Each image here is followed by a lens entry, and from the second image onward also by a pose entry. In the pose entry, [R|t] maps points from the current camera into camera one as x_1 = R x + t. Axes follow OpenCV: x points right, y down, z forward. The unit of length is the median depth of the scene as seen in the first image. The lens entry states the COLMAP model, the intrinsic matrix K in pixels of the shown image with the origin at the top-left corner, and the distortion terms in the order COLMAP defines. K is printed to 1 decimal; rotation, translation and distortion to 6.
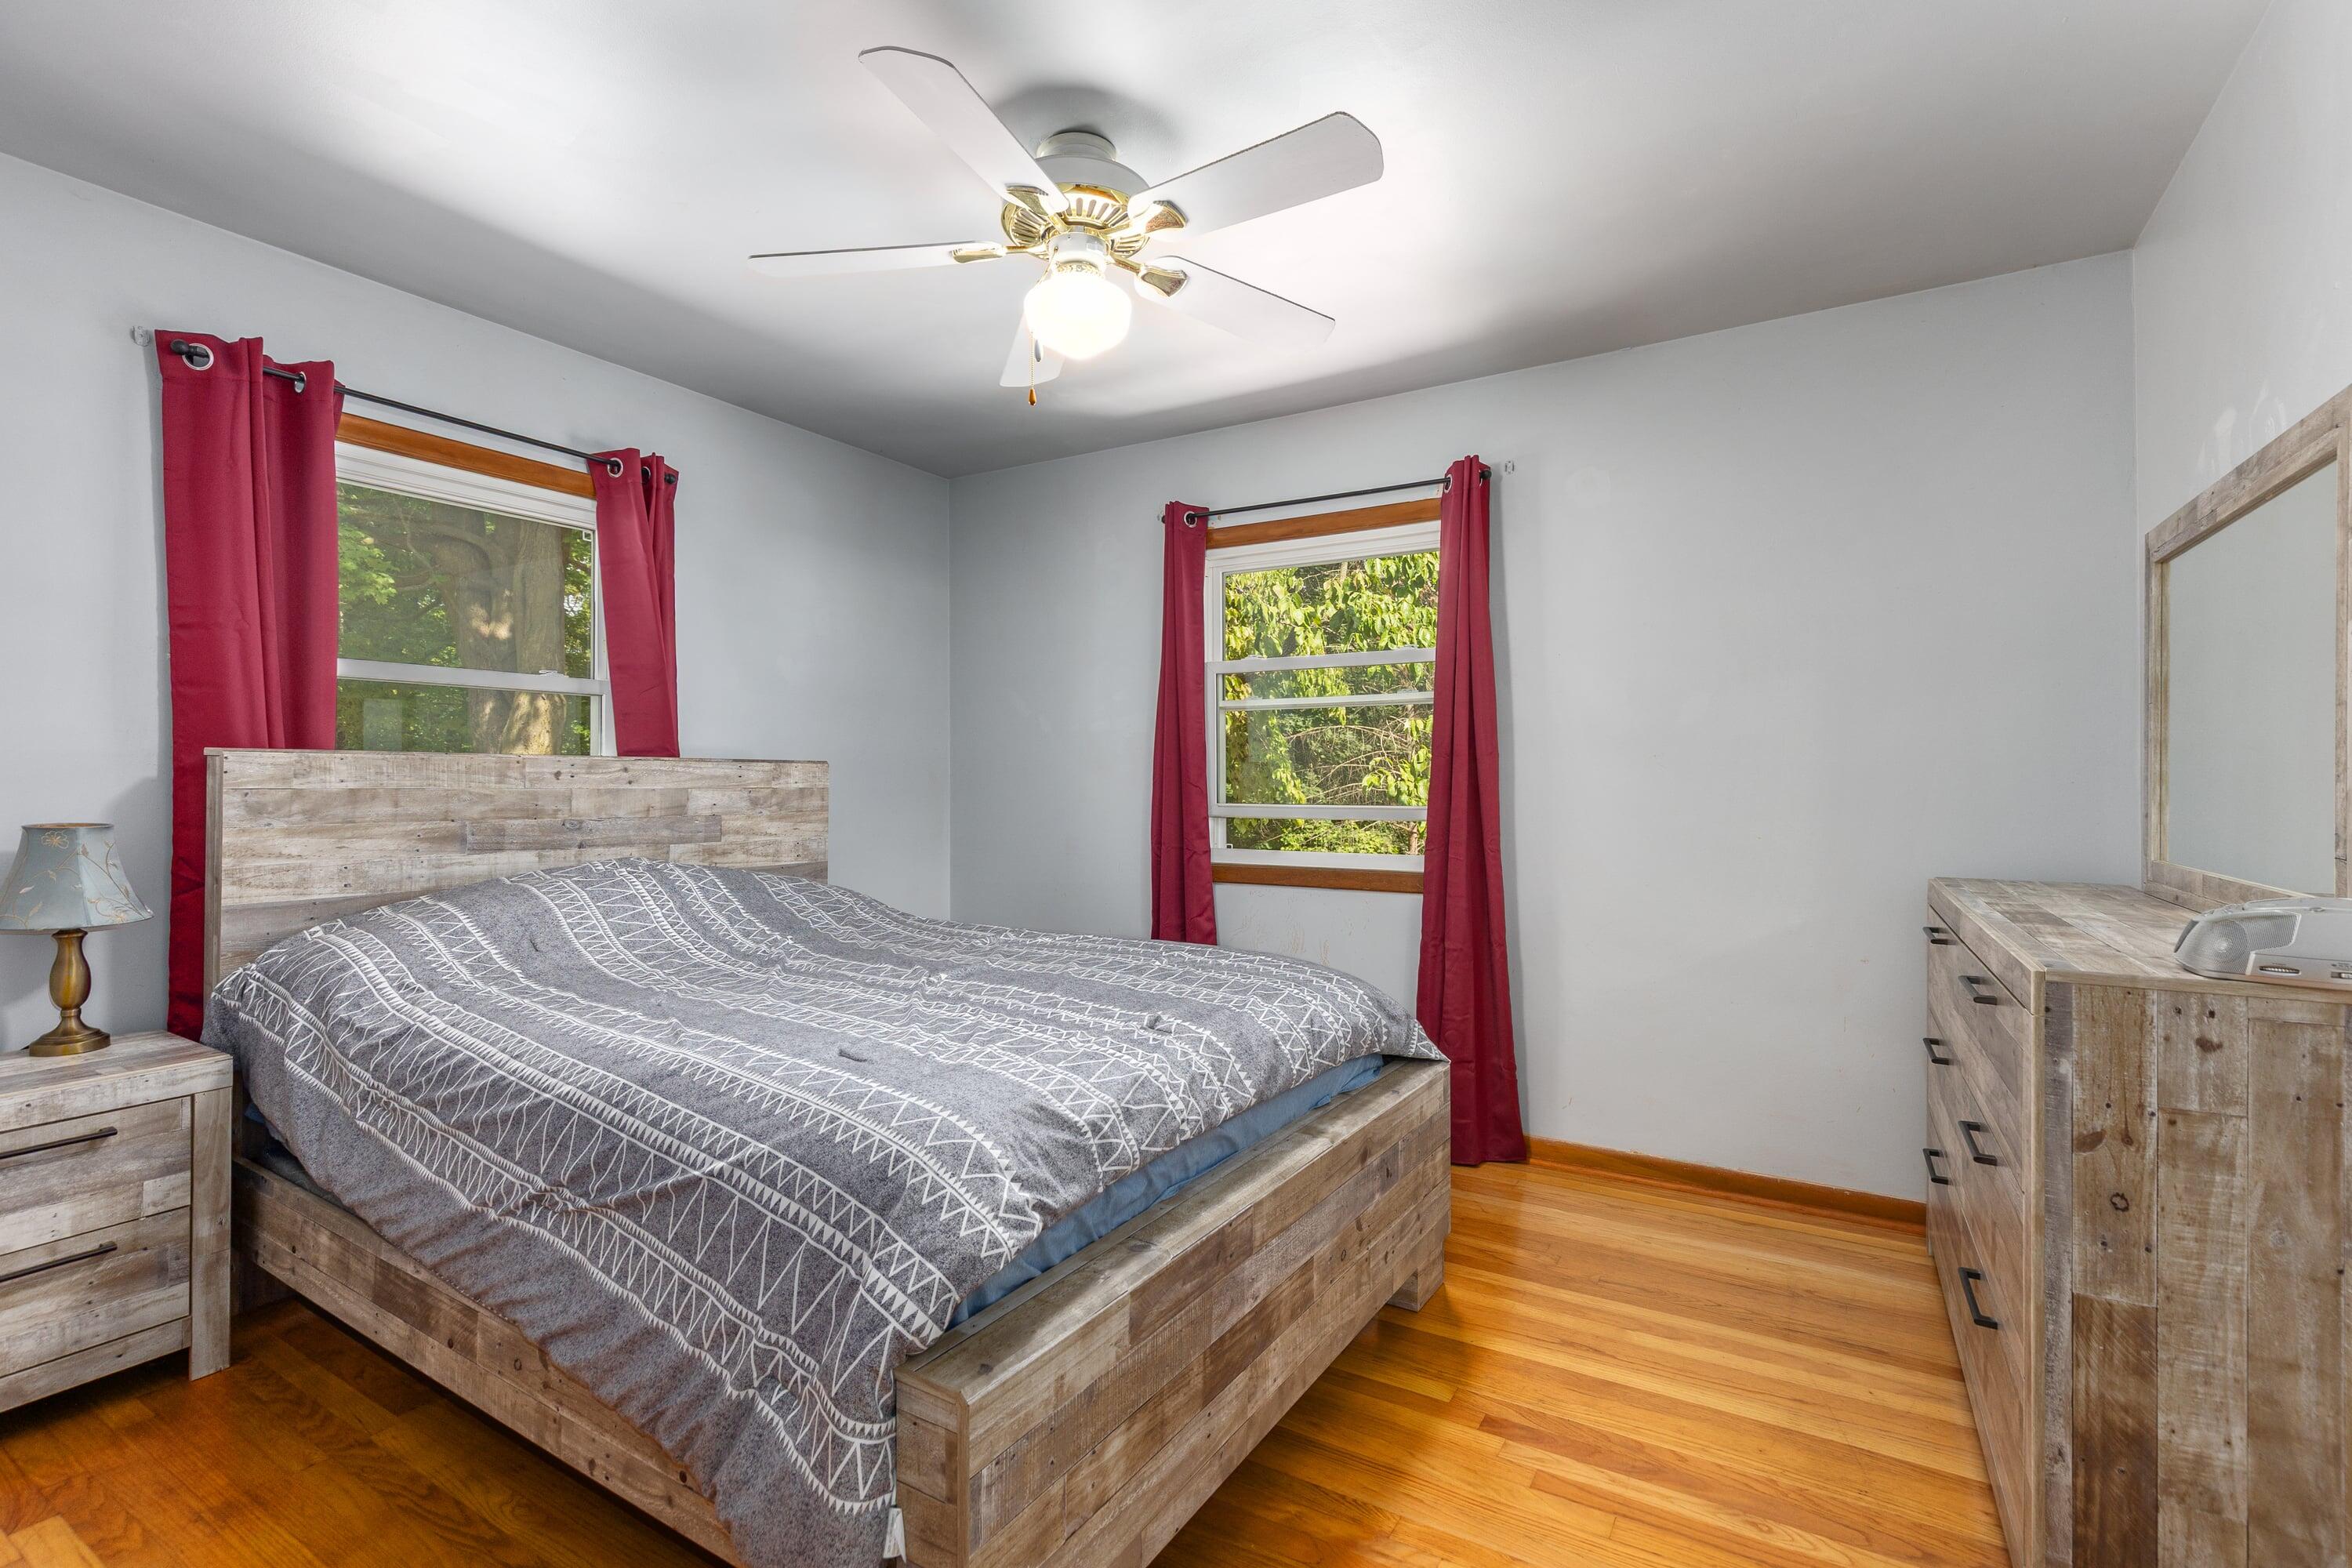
lens RADIAL K [[1074.4, 0, 1175.4], [0, 1074.4, 793.5], [0, 0, 1]] dist [0.001622, -0.000598]
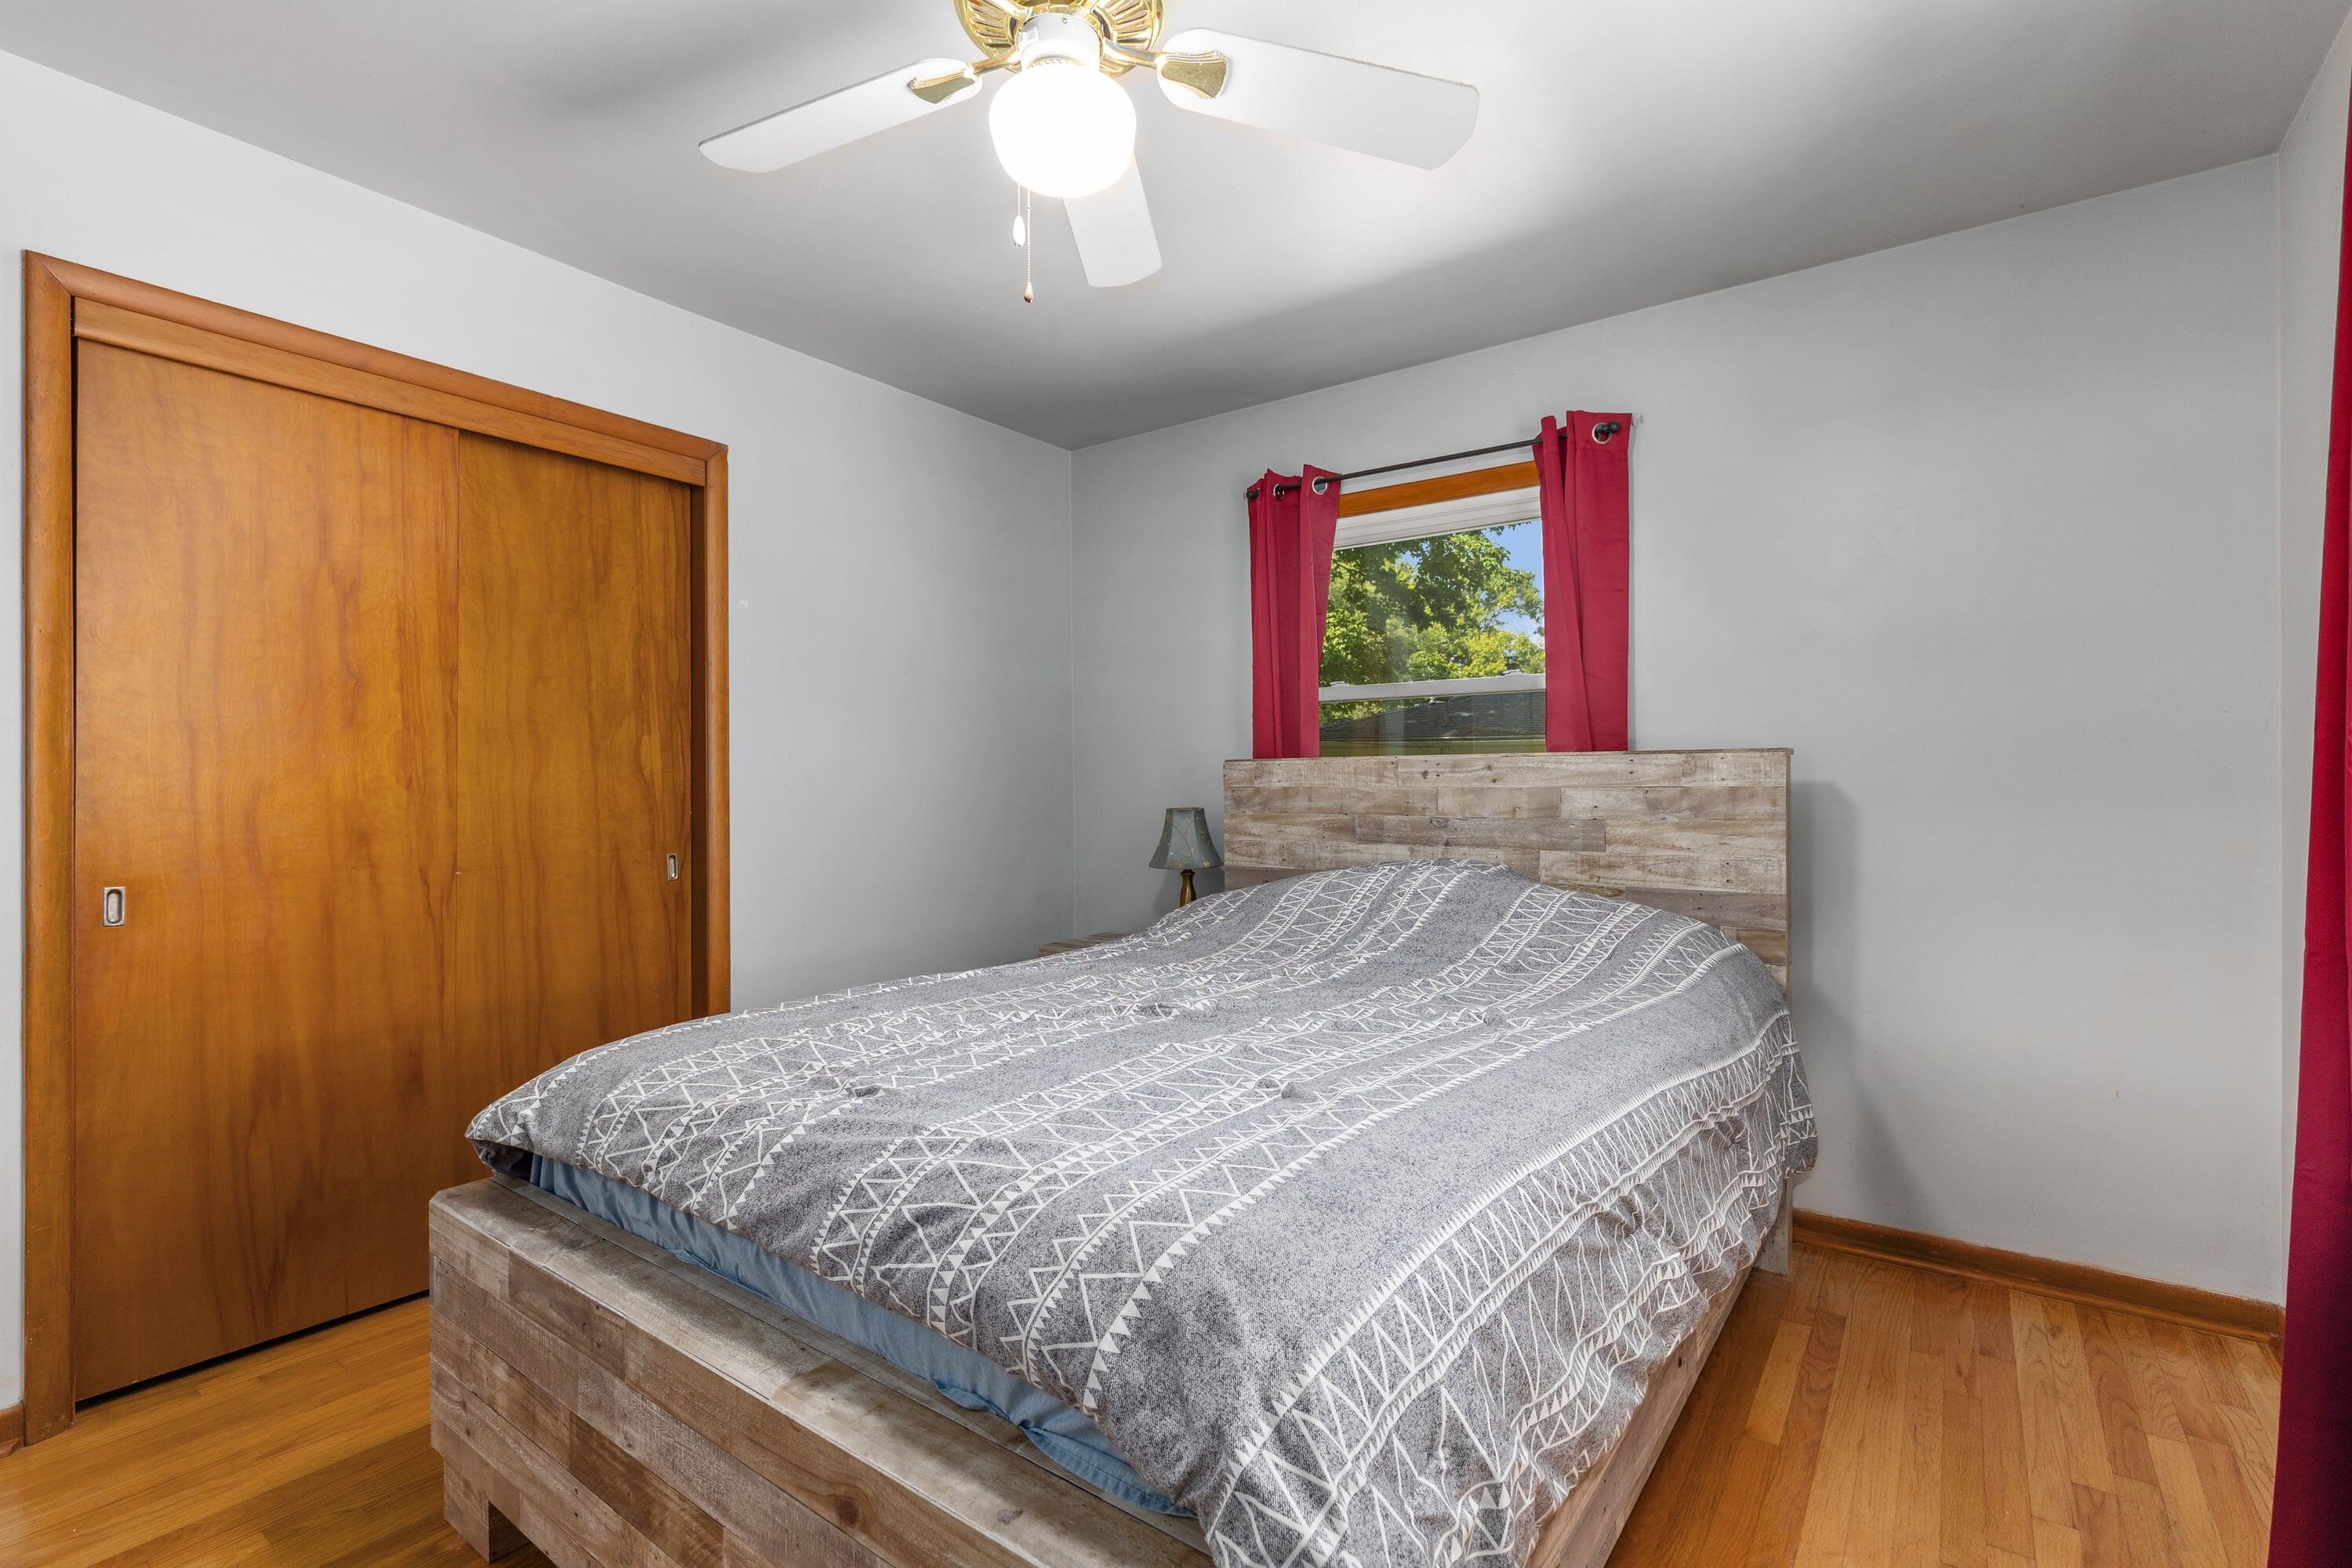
lens RADIAL K [[1074.4, 0, 1175.7], [0, 1074.4, 772.6], [0, 0, 1]] dist [0.001622, -0.000598]
pose [[-0.082200, -0.012816, -0.996533, 0.447531], [-0.005616, 0.999907, -0.012396, -0.004065], [0.996600, 0.004578, -0.082265, 0.793066]]
